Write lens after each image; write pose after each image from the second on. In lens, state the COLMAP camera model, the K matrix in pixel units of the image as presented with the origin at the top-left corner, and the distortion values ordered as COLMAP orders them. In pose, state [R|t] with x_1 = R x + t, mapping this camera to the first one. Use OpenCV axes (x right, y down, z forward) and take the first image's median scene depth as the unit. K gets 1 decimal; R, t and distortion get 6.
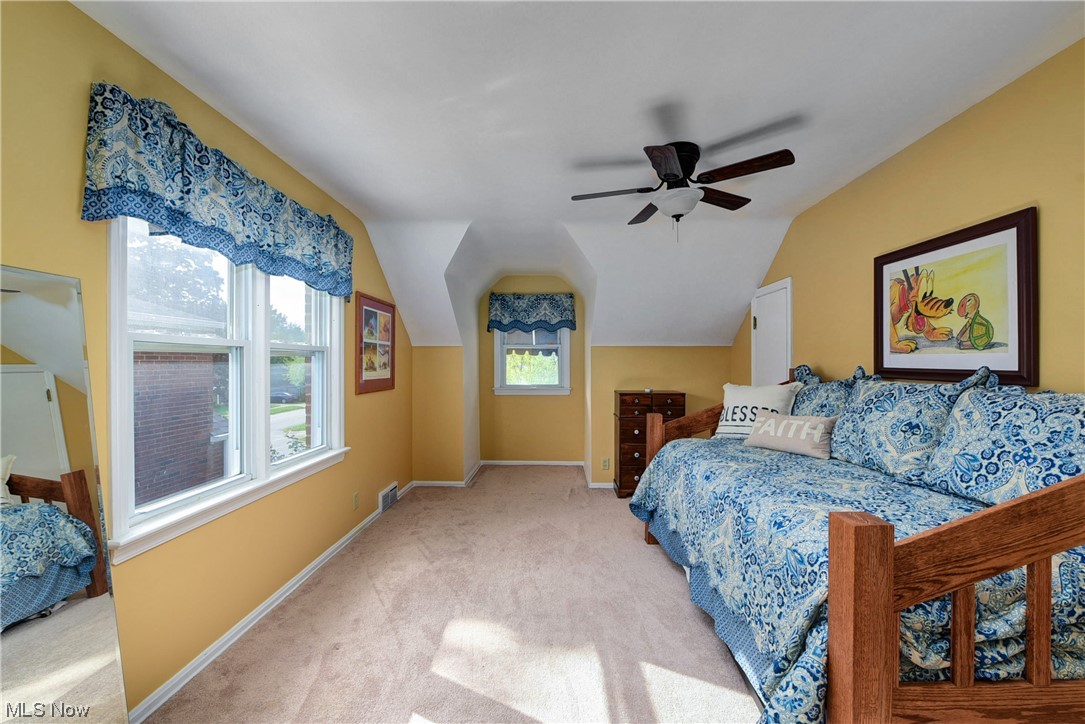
lens RADIAL K [[434.3, 0, 543.3], [0, 434.3, 362.1], [0, 0, 1]] dist [-0.006905, -0.001069]
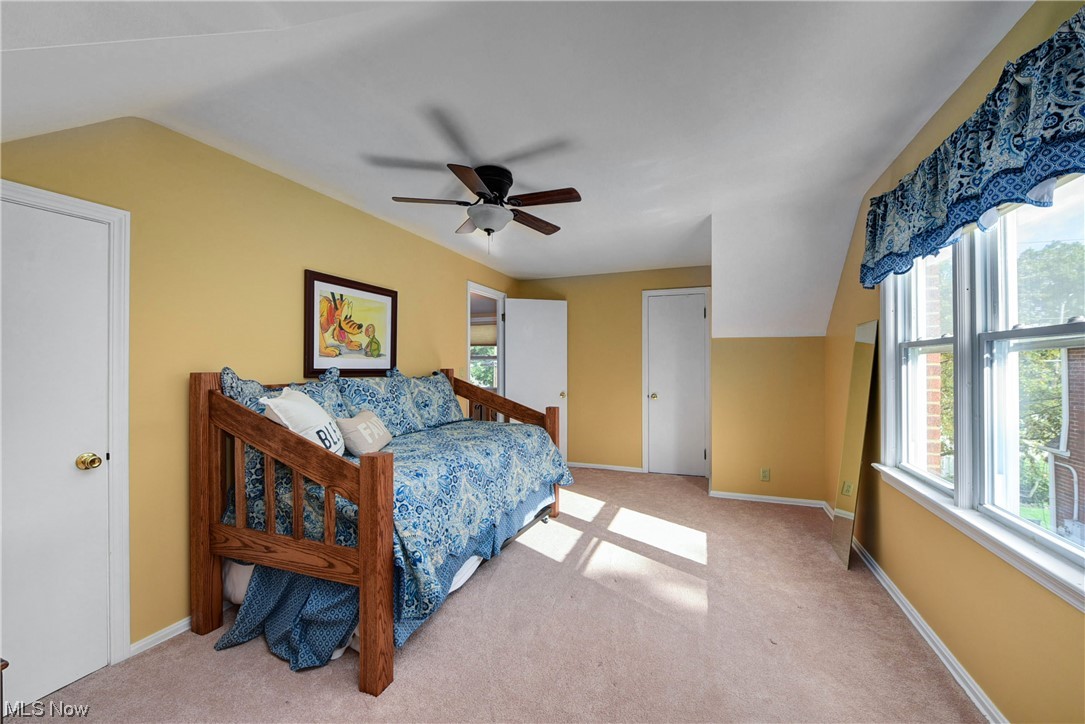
lens RADIAL K [[434.3, 0, 542.6], [0, 434.3, 363.5], [0, 0, 1]] dist [-0.006905, -0.001069]
pose [[-0.940656, 0.007340, 0.339281, -0.202263], [0.005053, 0.999958, -0.007622, 0.012250], [-0.339323, -0.005455, -0.940654, 2.133889]]
